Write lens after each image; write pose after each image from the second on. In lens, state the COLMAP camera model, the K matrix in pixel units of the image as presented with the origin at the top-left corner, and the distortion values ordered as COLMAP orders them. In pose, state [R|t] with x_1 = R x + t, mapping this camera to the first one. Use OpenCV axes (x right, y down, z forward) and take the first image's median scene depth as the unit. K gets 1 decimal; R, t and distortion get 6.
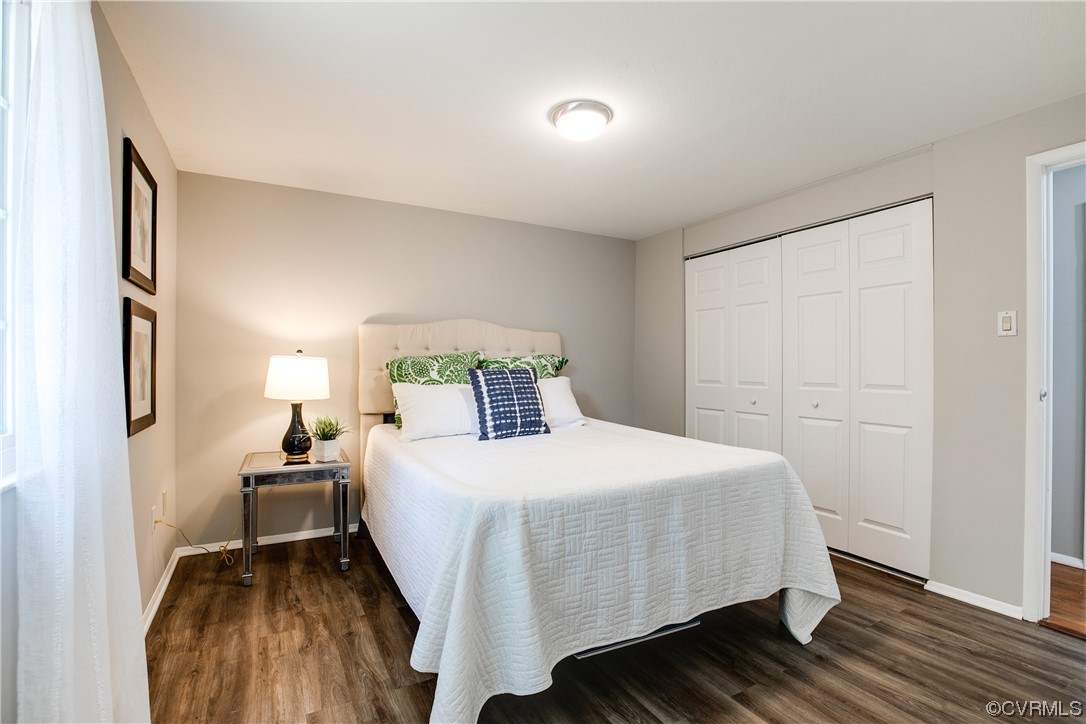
lens RADIAL K [[504.2, 0, 544.4], [0, 504.2, 363.4], [0, 0, 1]] dist [-0.034972, 0.006950]
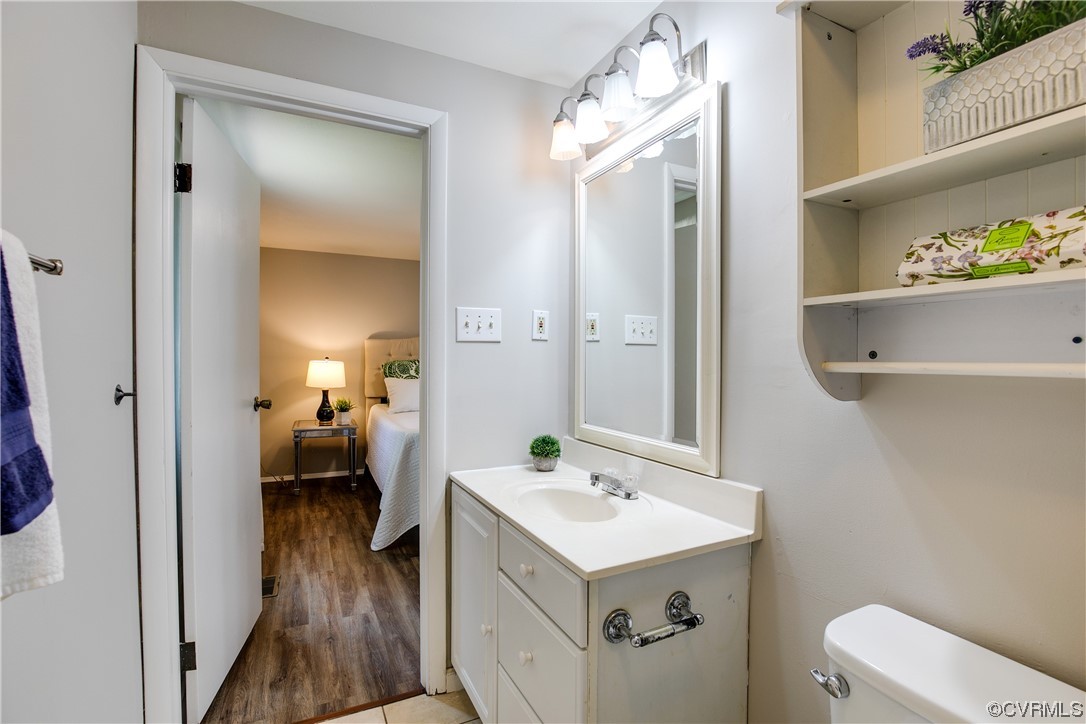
lens RADIAL K [[504.2, 0, 545.9], [0, 504.2, 366.6], [0, 0, 1]] dist [-0.034972, 0.006950]
pose [[0.998870, 0.005726, -0.047186, 0.298035], [-0.004994, 0.999866, 0.015620, -0.024532], [0.047269, -0.015366, 0.998764, -0.592842]]
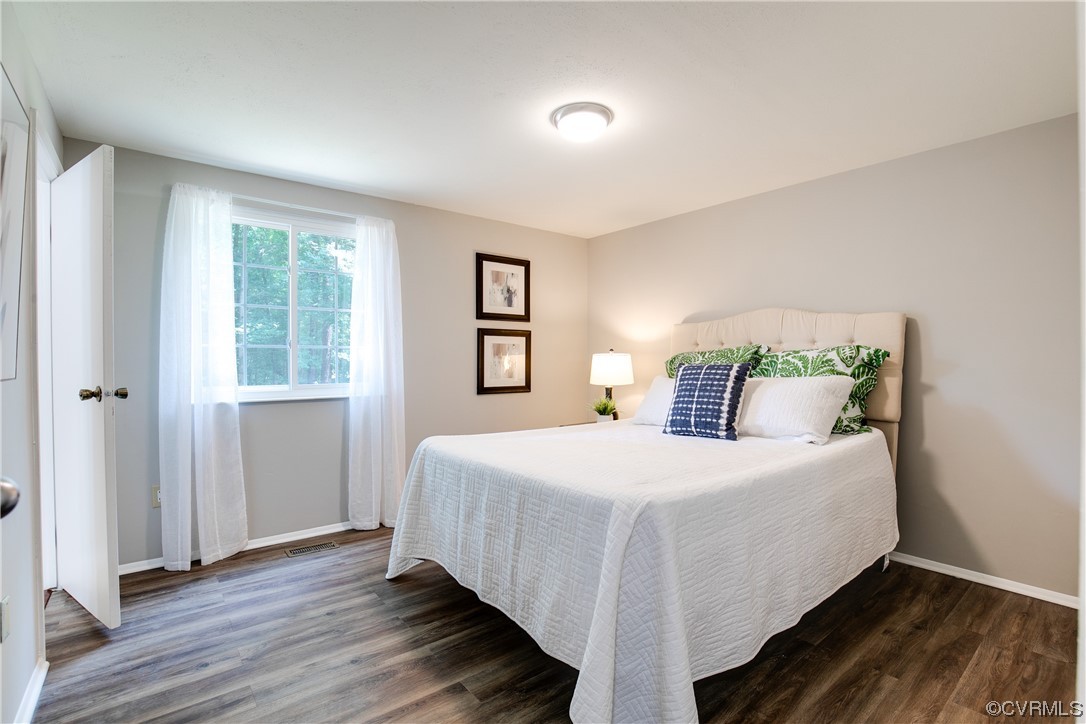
lens RADIAL K [[504.2, 0, 552.6], [0, 504.2, 356.9], [0, 0, 1]] dist [-0.034972, 0.006950]
pose [[0.166170, -0.006814, -0.986074, 0.852926], [0.001534, 0.999977, -0.006651, 0.003621], [0.986096, -0.000407, 0.166176, 0.607424]]
